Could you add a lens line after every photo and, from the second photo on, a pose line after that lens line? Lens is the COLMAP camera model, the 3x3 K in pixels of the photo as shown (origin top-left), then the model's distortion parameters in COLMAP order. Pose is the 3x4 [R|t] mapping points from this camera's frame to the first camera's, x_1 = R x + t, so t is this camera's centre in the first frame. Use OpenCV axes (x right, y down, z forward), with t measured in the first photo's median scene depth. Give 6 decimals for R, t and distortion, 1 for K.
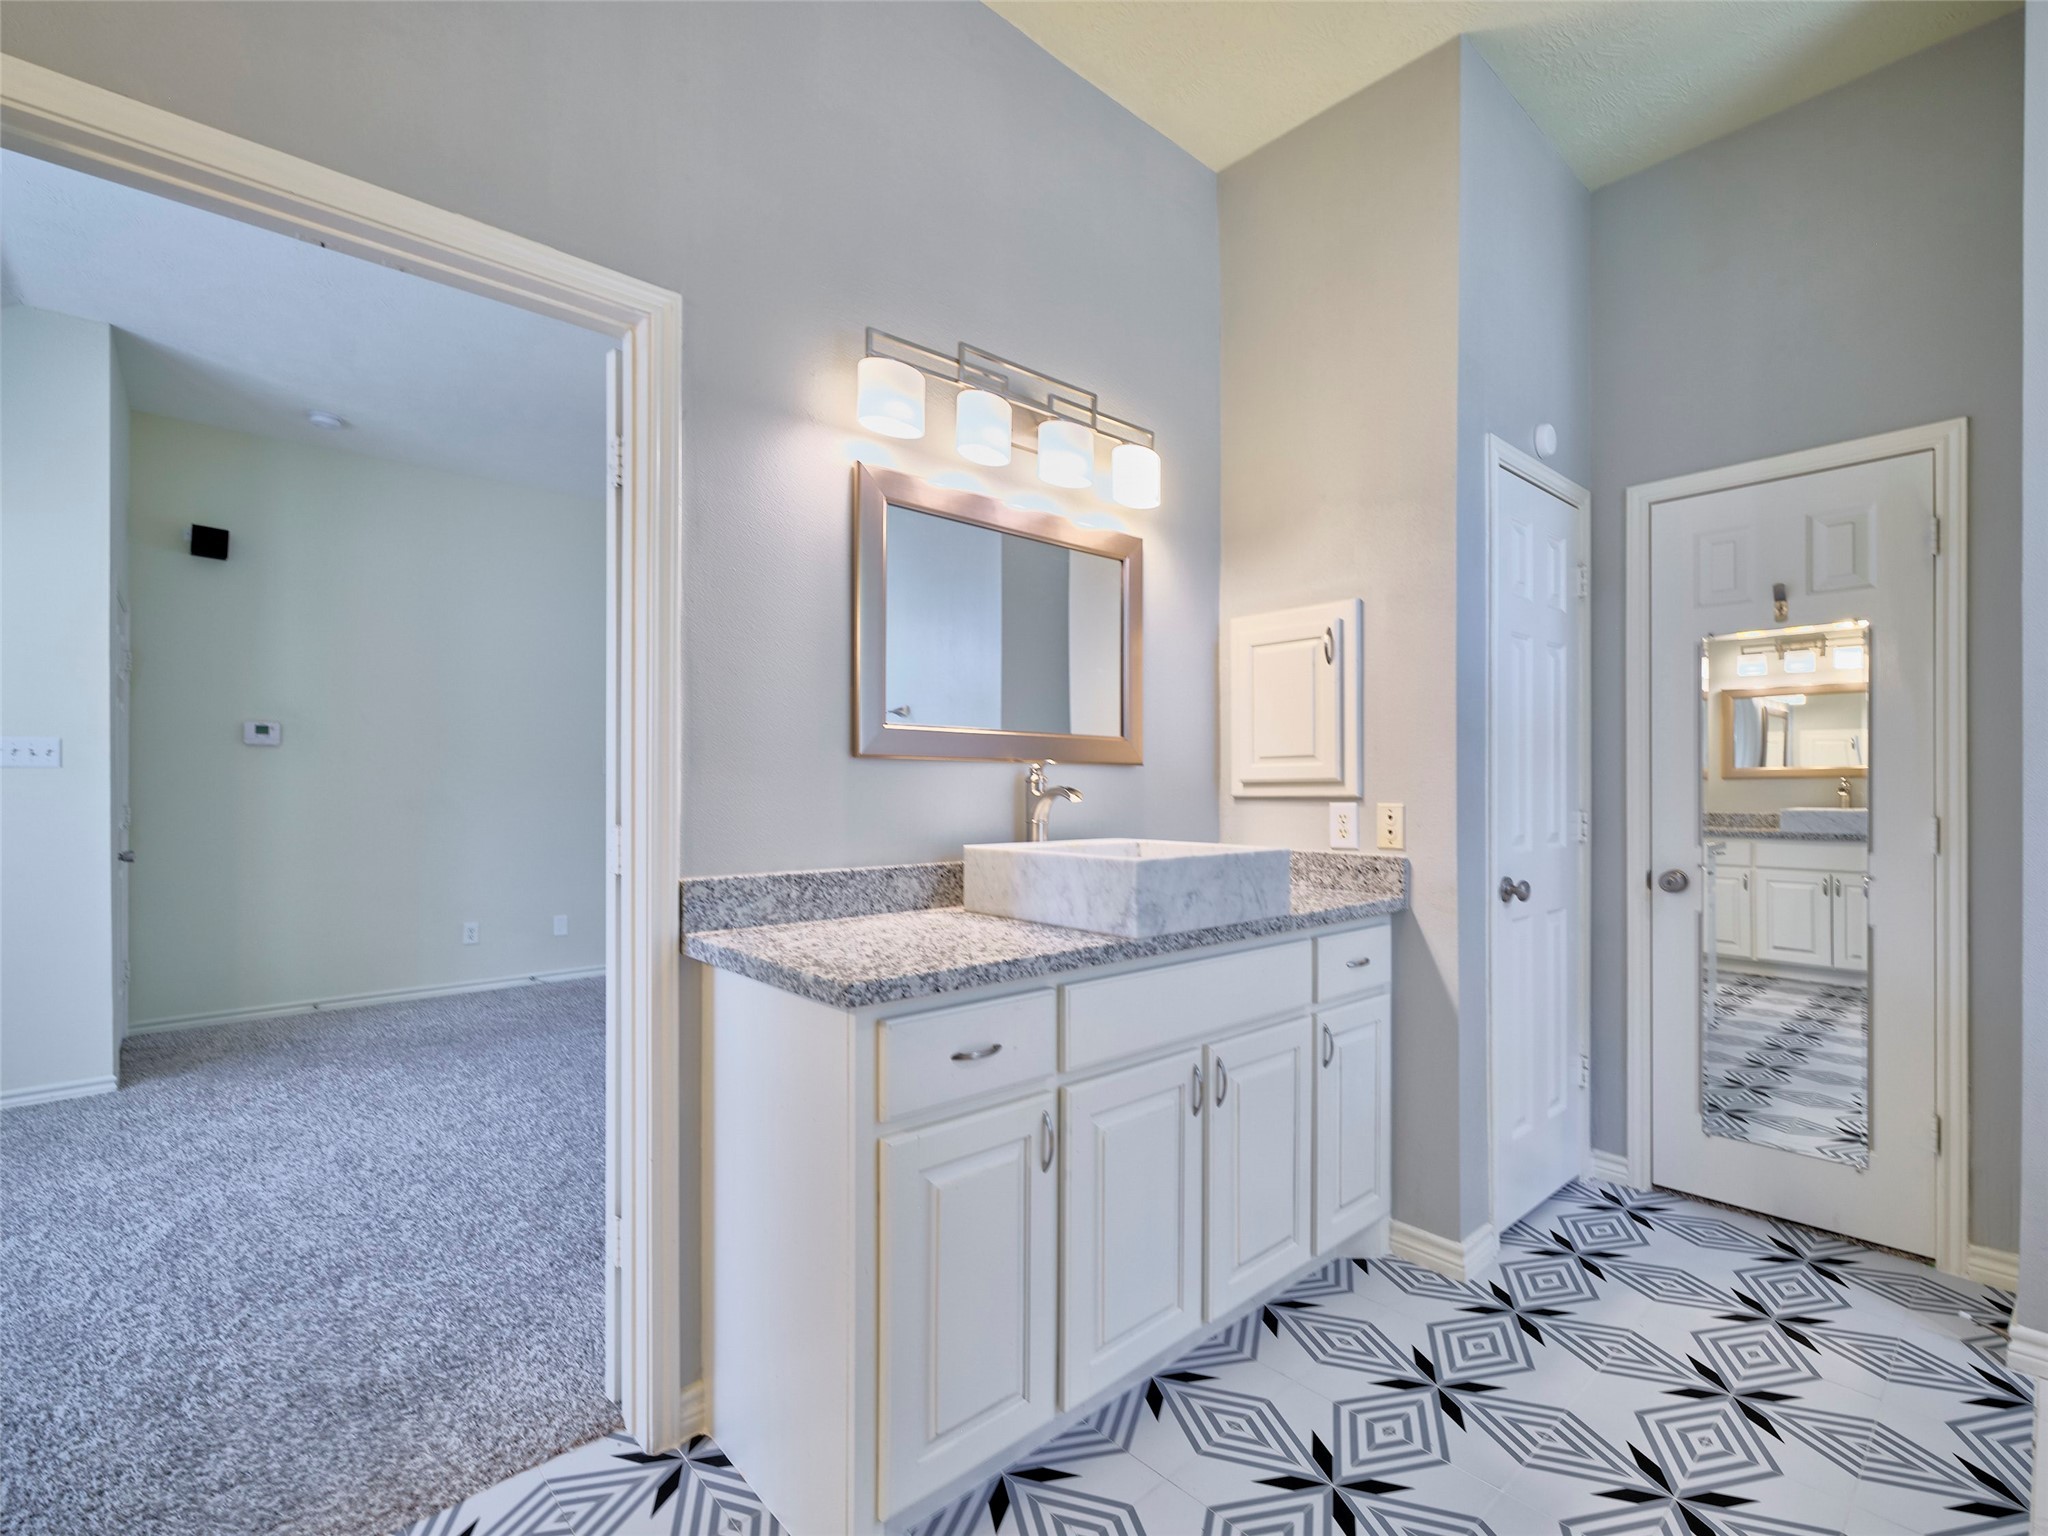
lens RADIAL K [[934.5, 0, 1025.6], [0, 934.5, 780.3], [0, 0, 1]] dist [-0.000452, -0.000554]
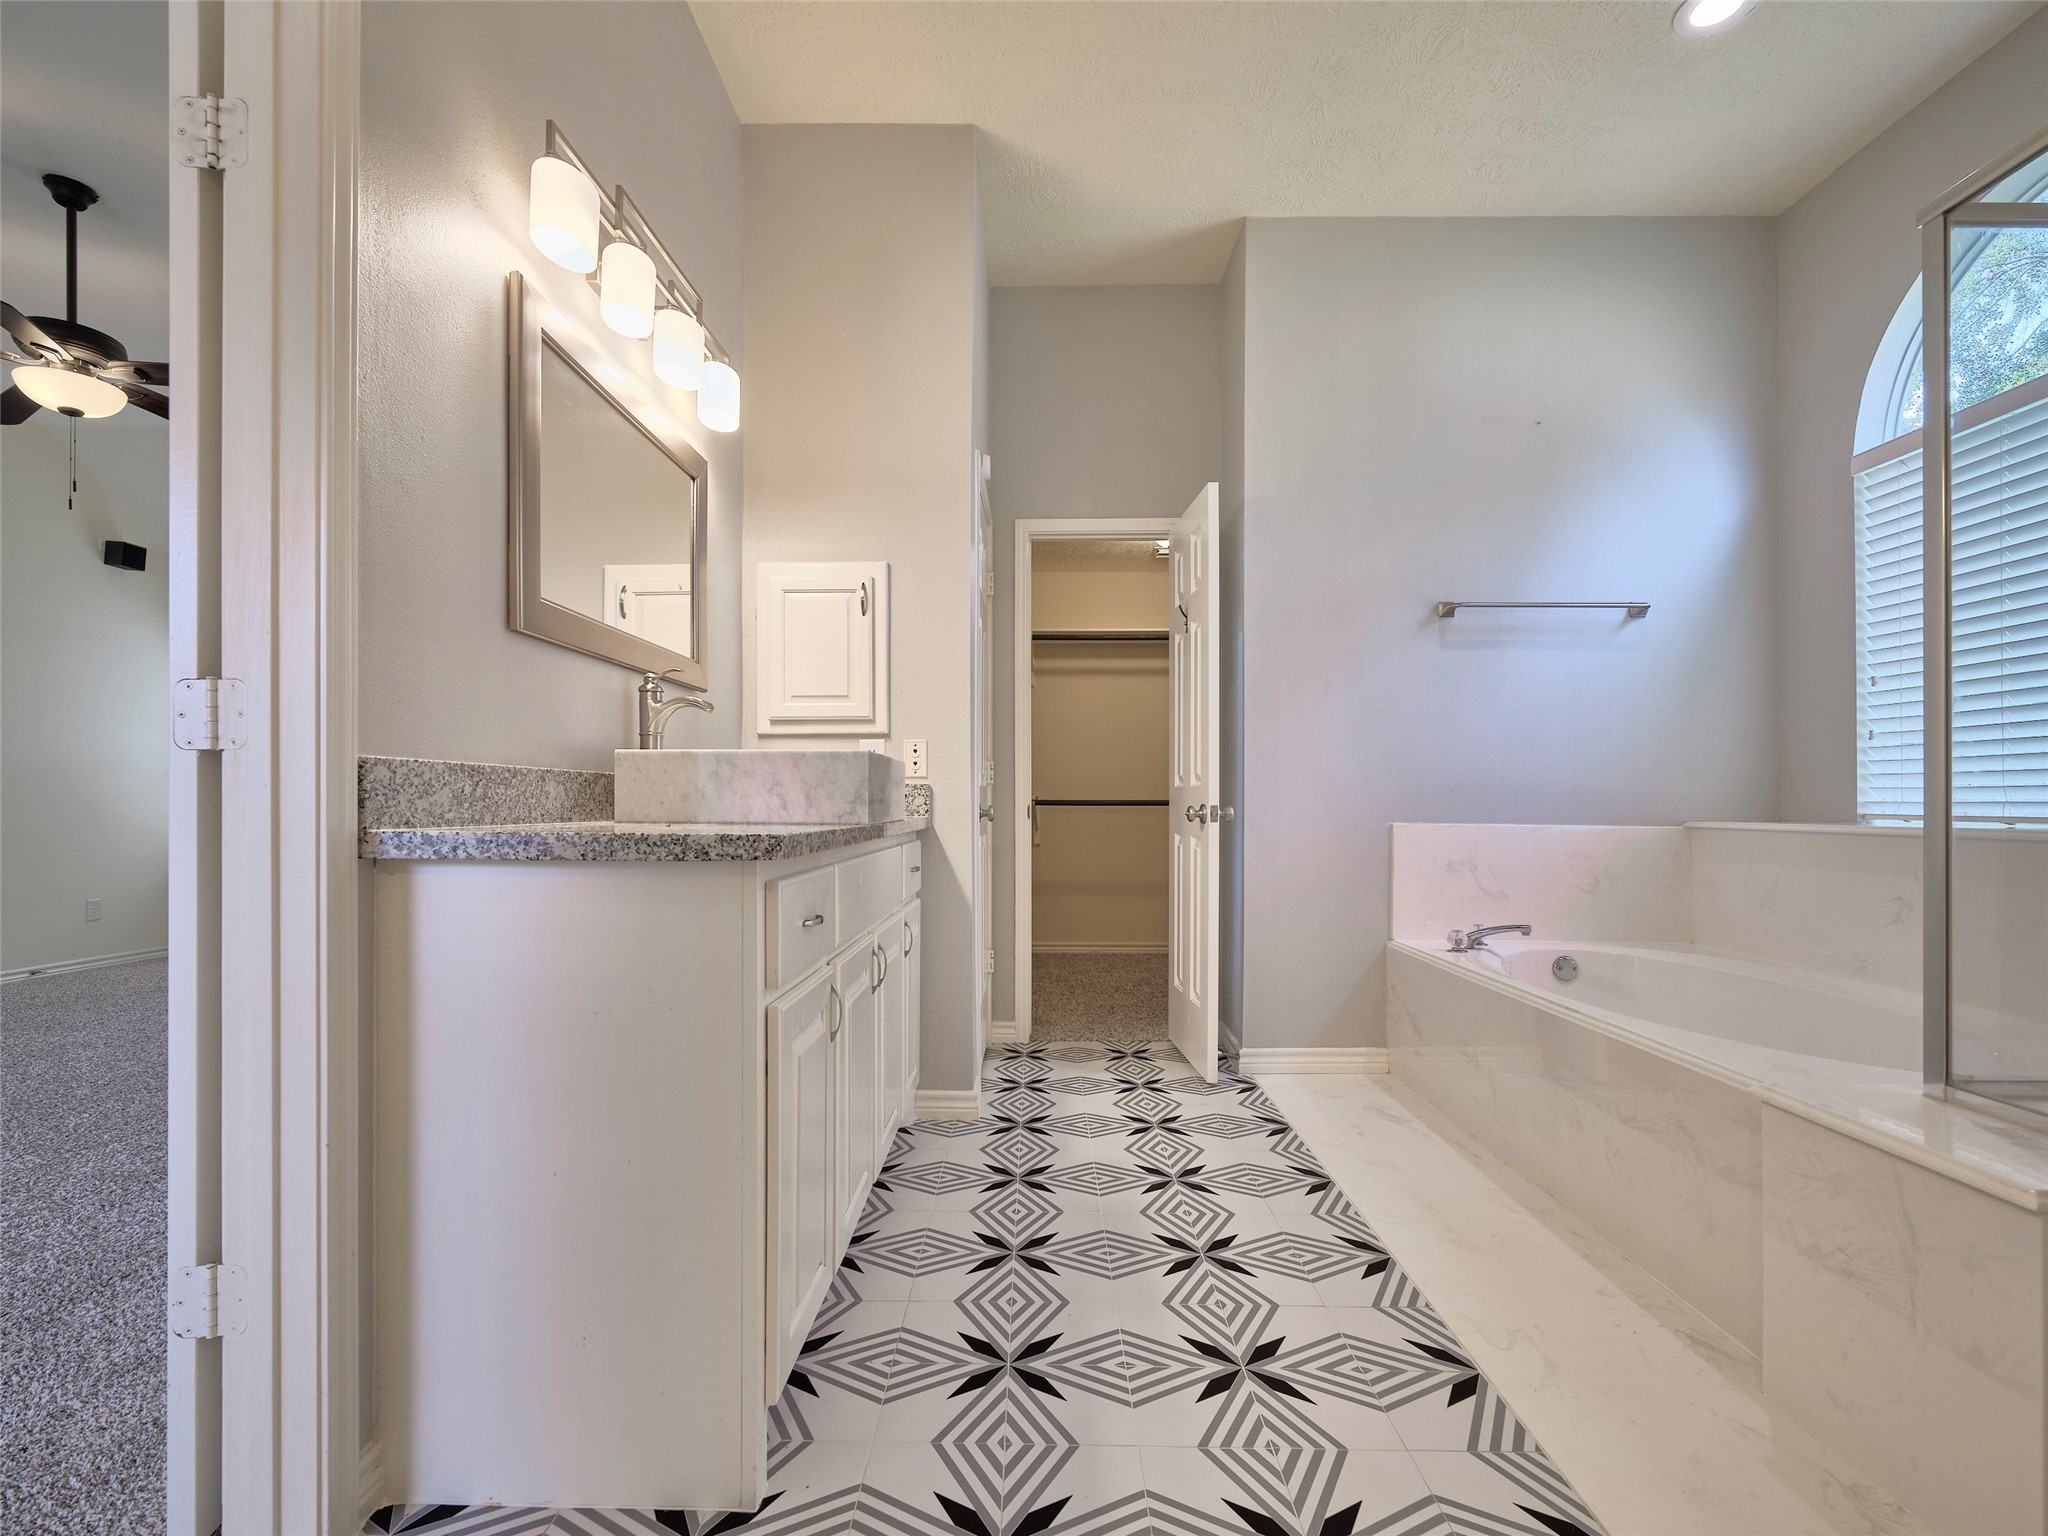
lens RADIAL K [[934.5, 0, 1032.7], [0, 934.5, 785.6], [0, 0, 1]] dist [-0.000452, -0.000554]
pose [[0.682964, 0.008875, 0.730398, -0.384970], [-0.006527, 0.999960, -0.006047, 0.092991], [-0.730423, -0.000637, 0.682995, 0.087483]]
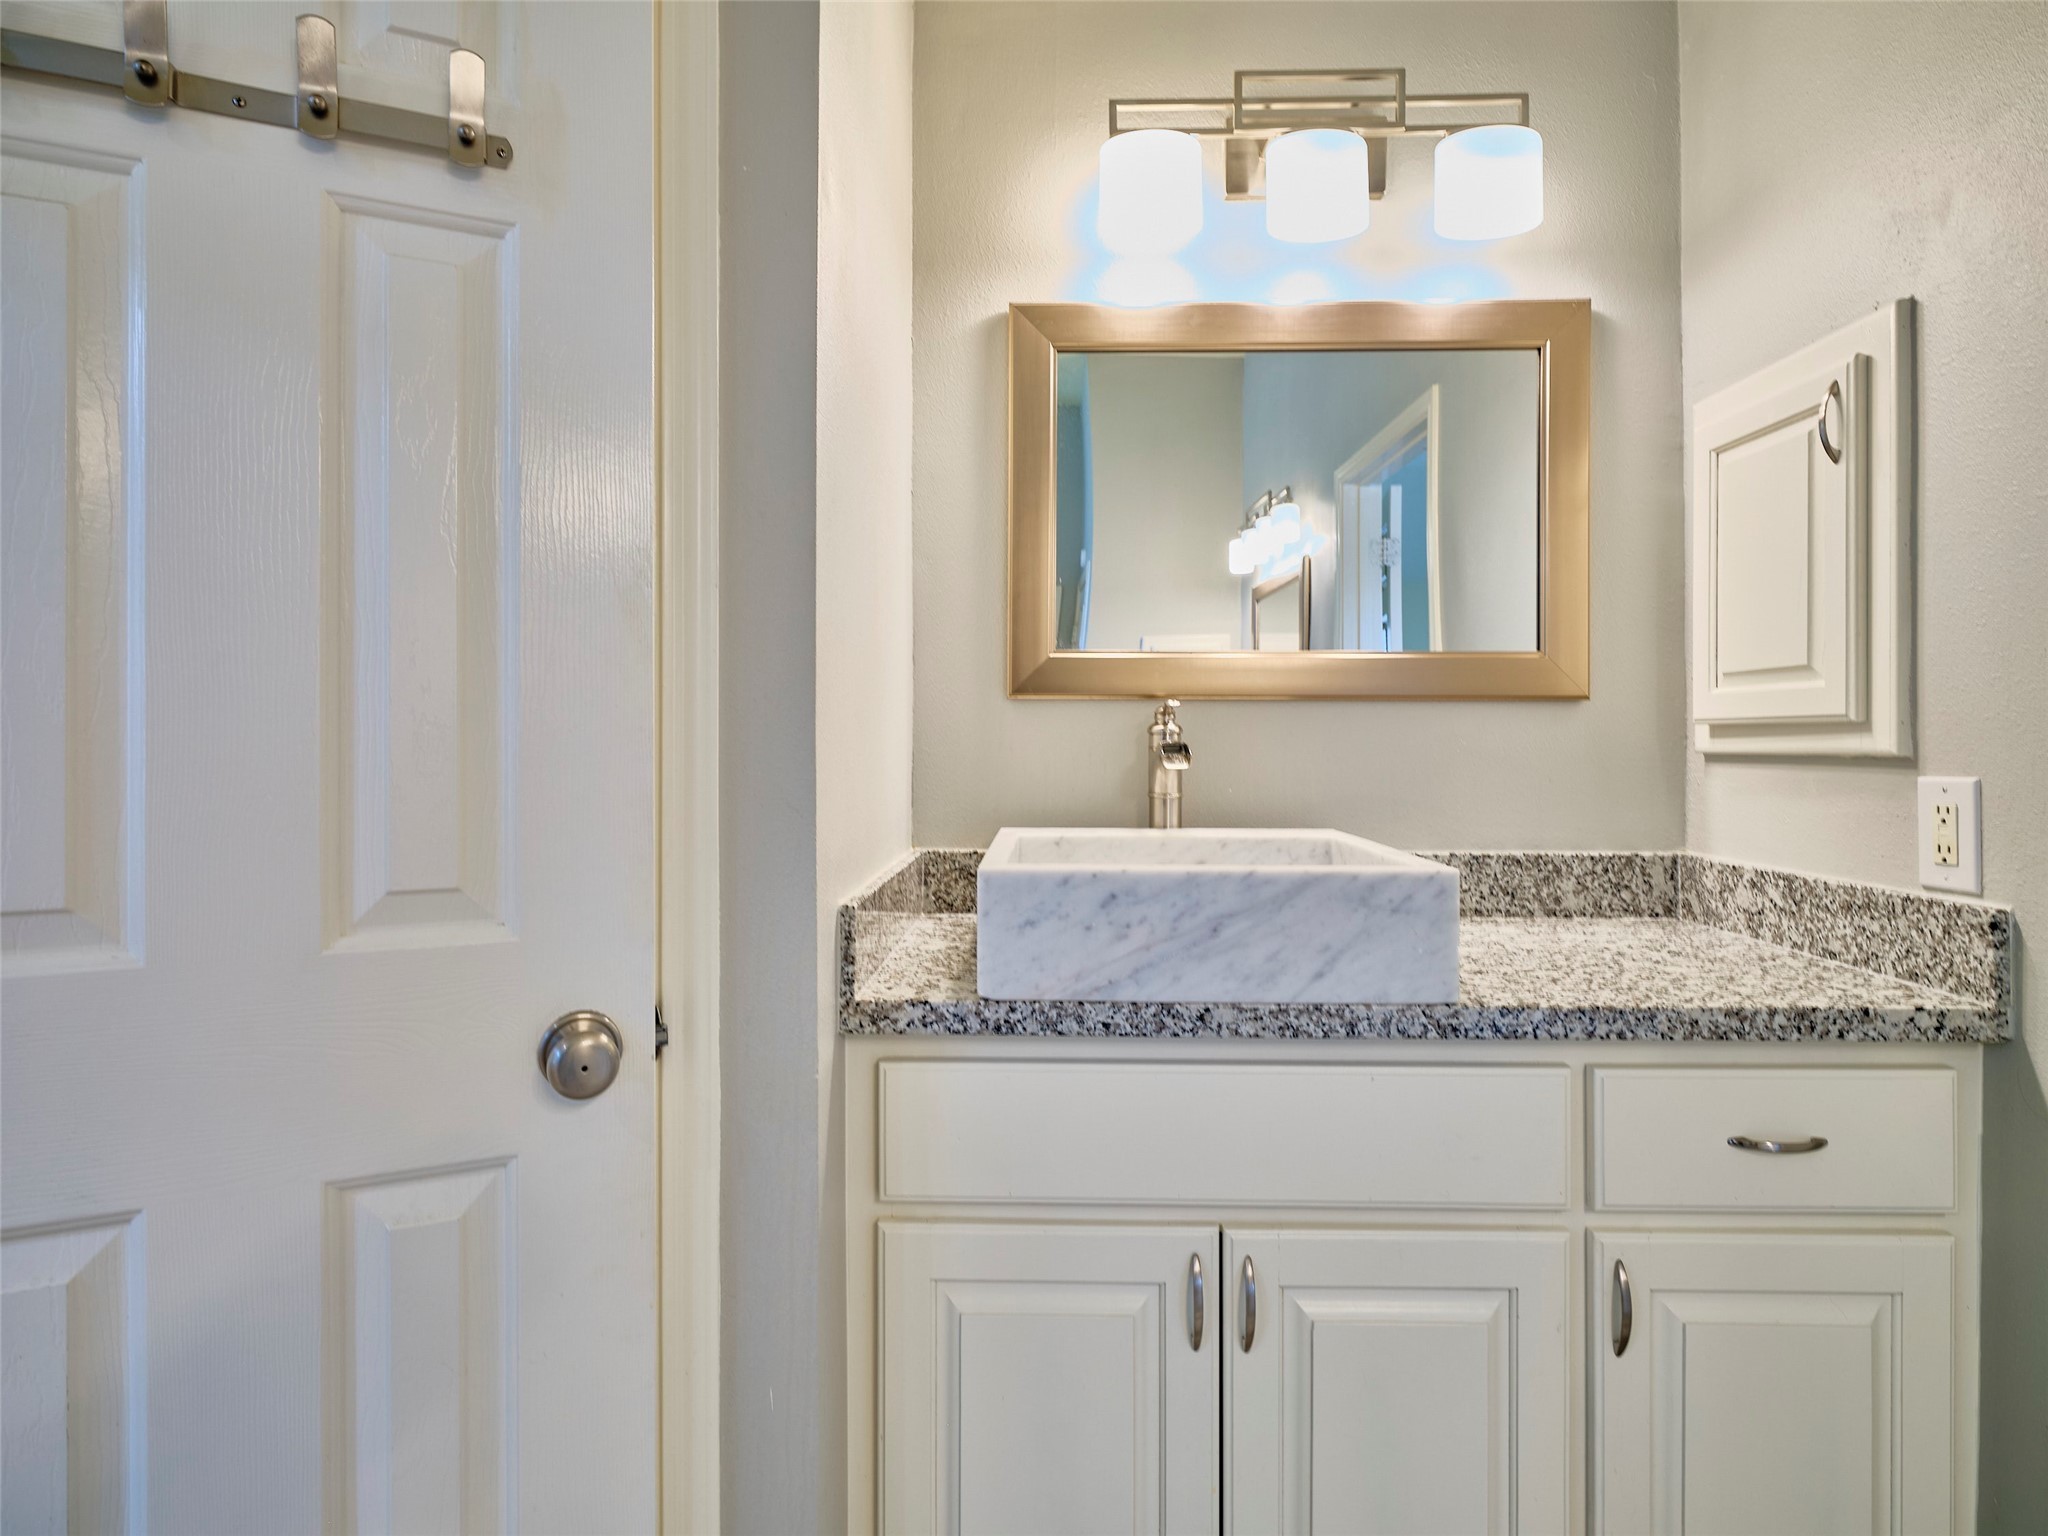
lens RADIAL K [[1112.0, 0, 1022.9], [0, 1112.0, 751.1], [0, 0, 1]] dist [-0.014158, -0.001487]
pose [[0.731294, 0.003986, -0.682051, 0.431999], [0.007552, 0.999874, 0.013941, 0.003865], [0.682021, -0.015346, 0.731172, 0.376719]]
